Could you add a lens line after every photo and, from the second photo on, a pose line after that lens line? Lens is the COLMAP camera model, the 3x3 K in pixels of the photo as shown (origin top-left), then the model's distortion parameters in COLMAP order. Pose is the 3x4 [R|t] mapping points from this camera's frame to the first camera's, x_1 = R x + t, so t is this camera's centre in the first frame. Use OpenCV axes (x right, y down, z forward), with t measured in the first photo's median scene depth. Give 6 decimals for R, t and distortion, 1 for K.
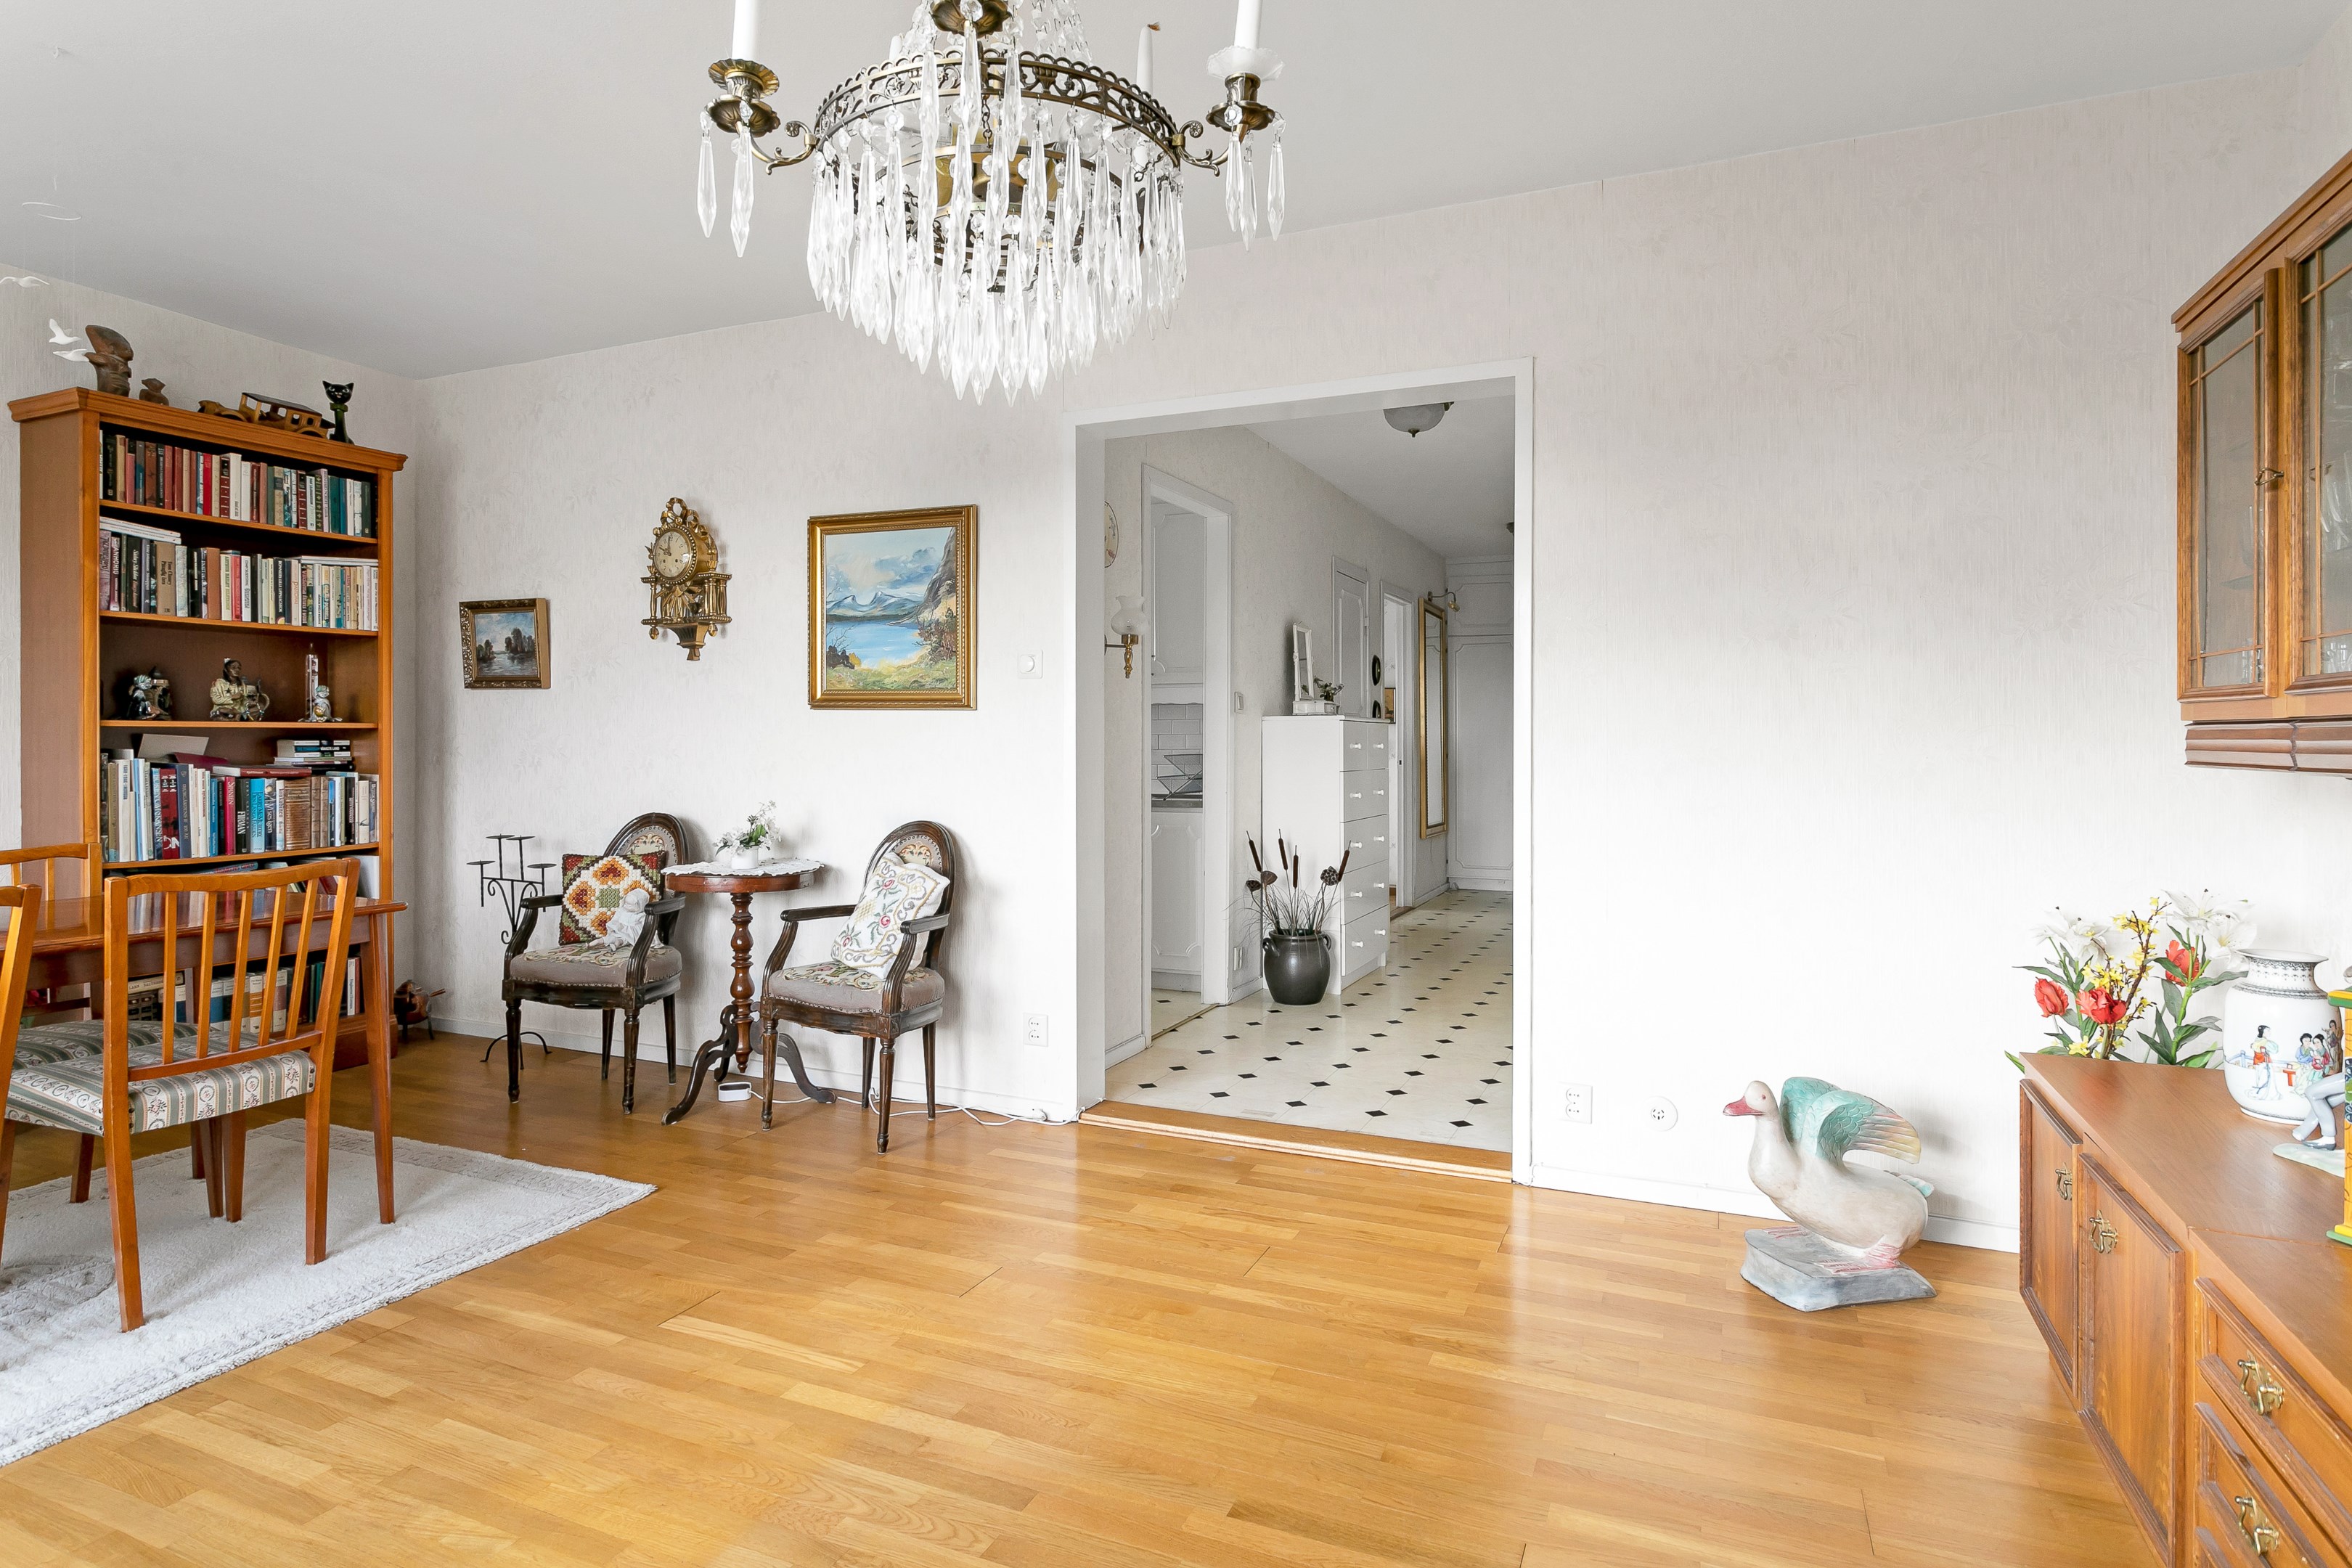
lens RADIAL K [[1317.7, 0, 1169.2], [0, 1317.7, 741.8], [0, 0, 1]] dist [0.000638, 0.000065]
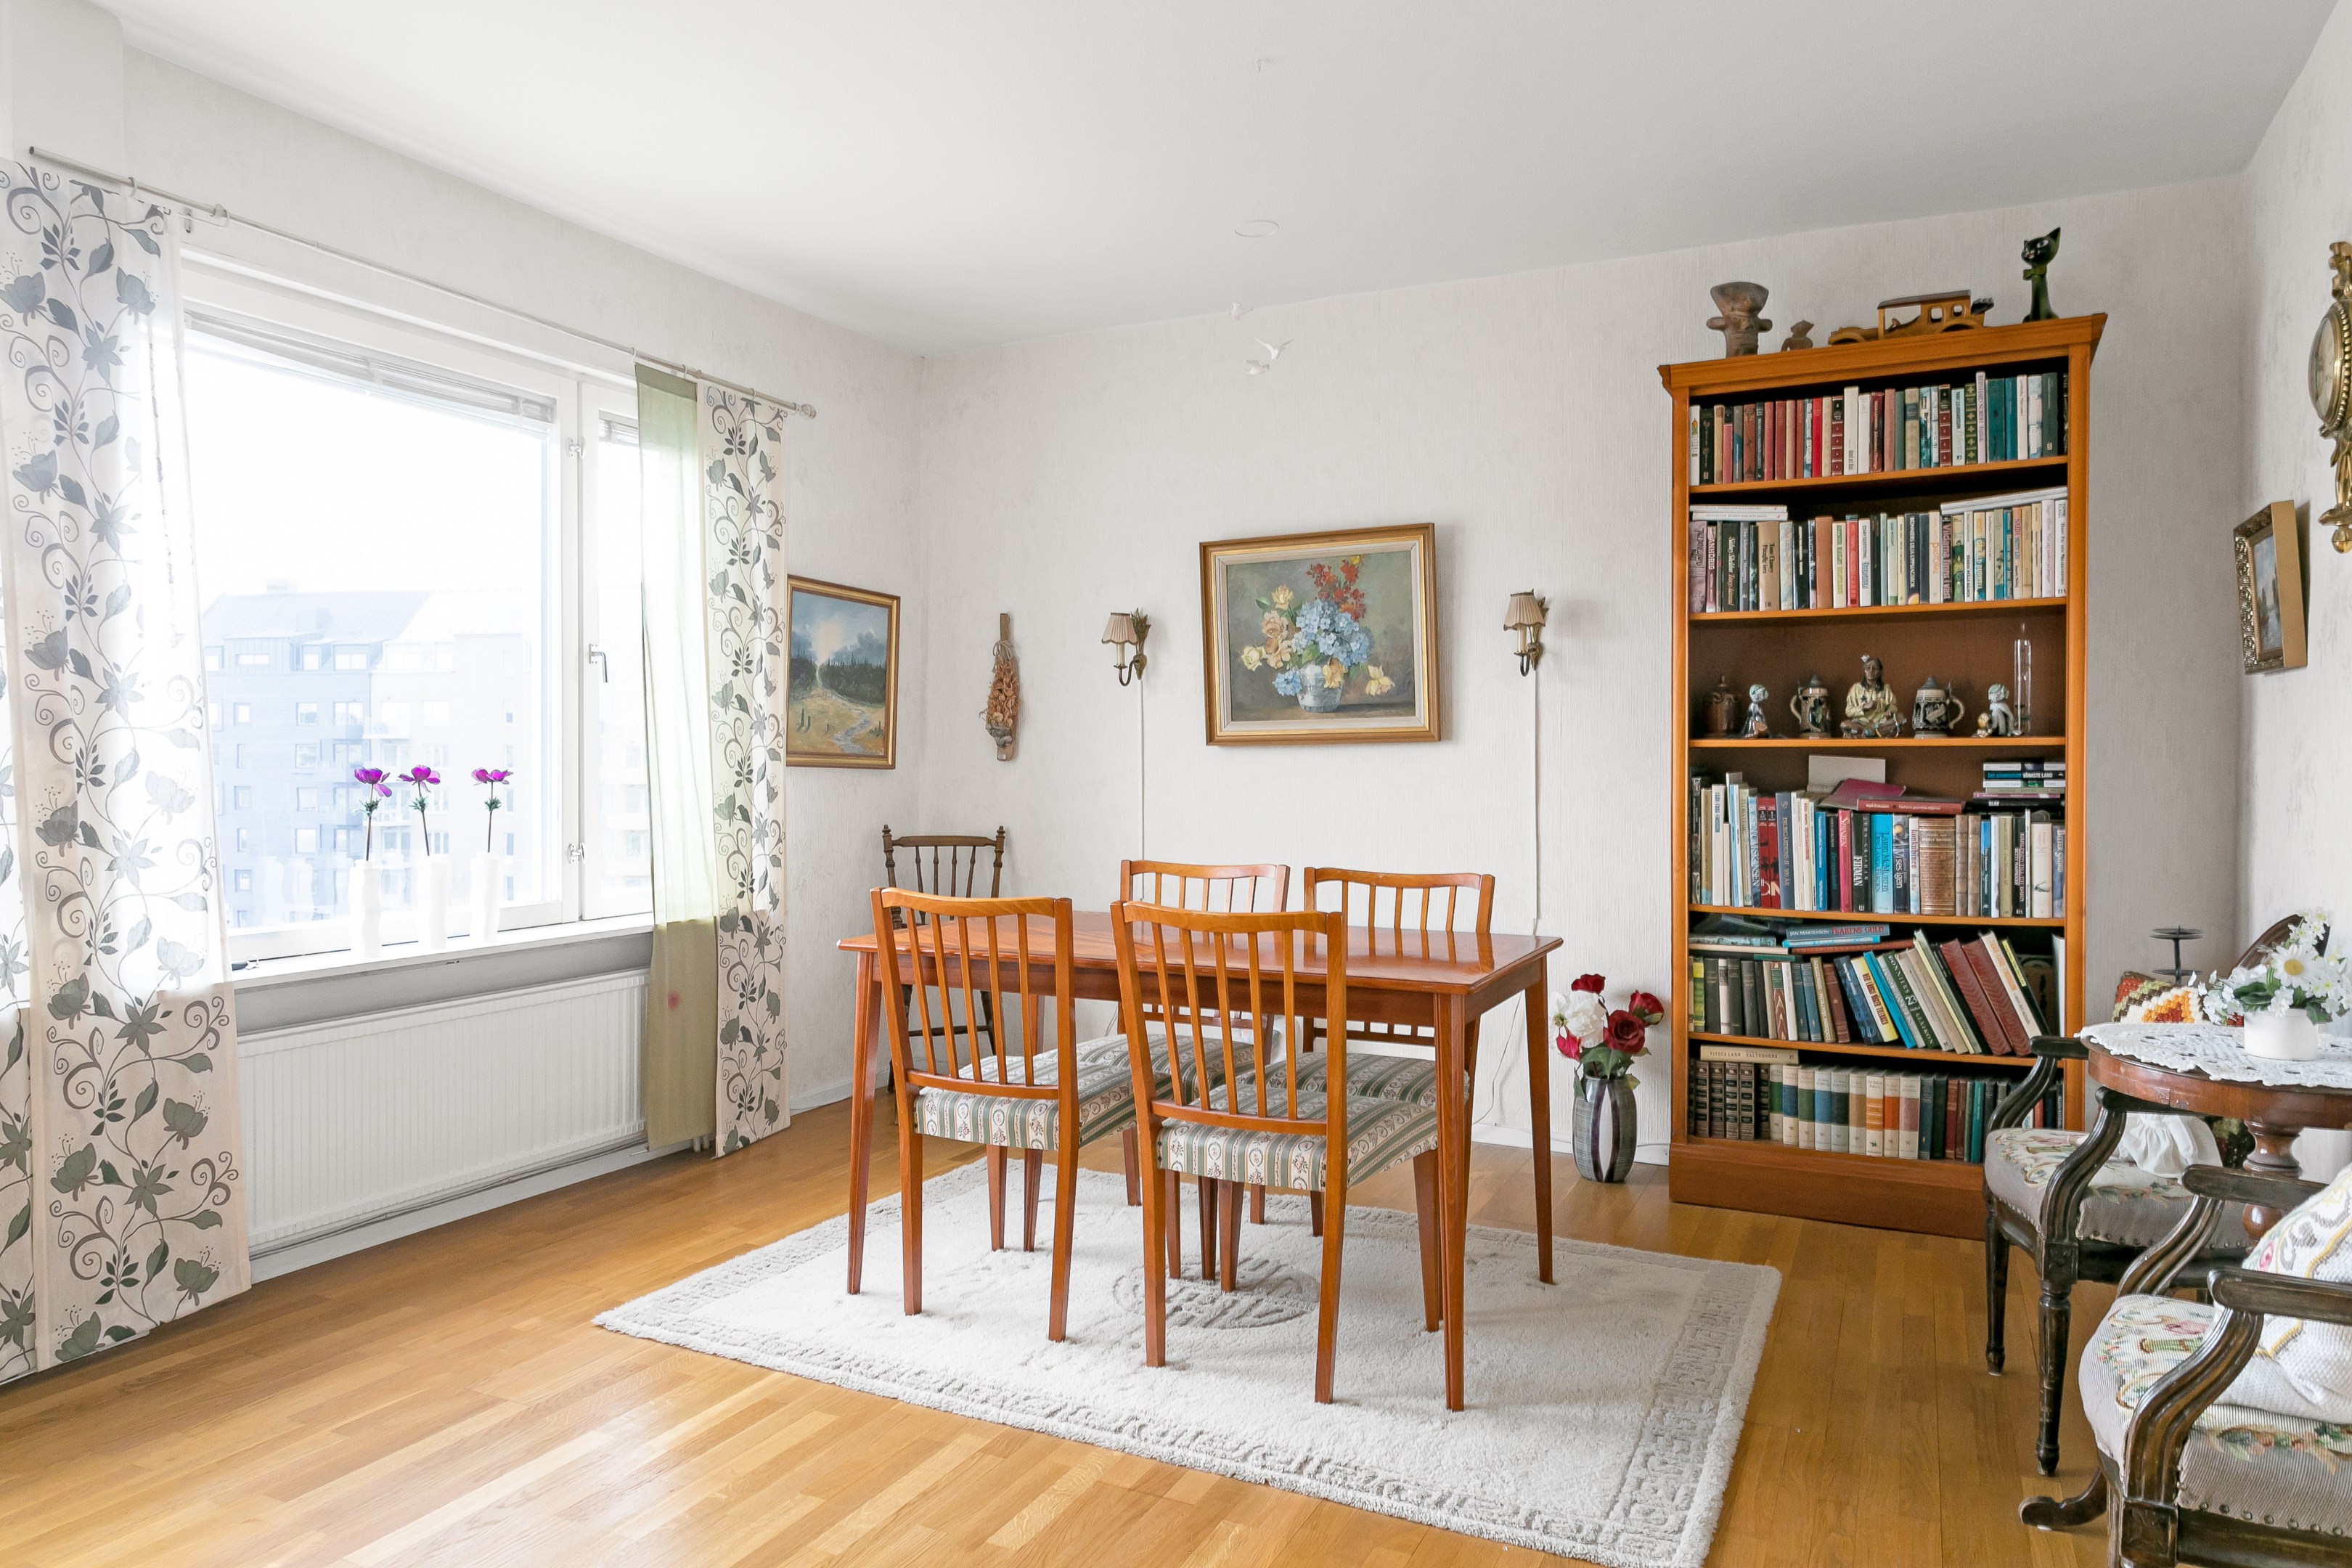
lens RADIAL K [[1542.9, 0, 1176.0], [0, 1542.9, 784.0], [0, 0, 1]] dist [-0.002411, -0.000120]
pose [[-0.062690, 0.014159, -0.997933, 0.211044], [-0.001920, 0.999896, 0.014307, -0.000935], [0.998031, 0.002813, -0.062657, 0.664881]]
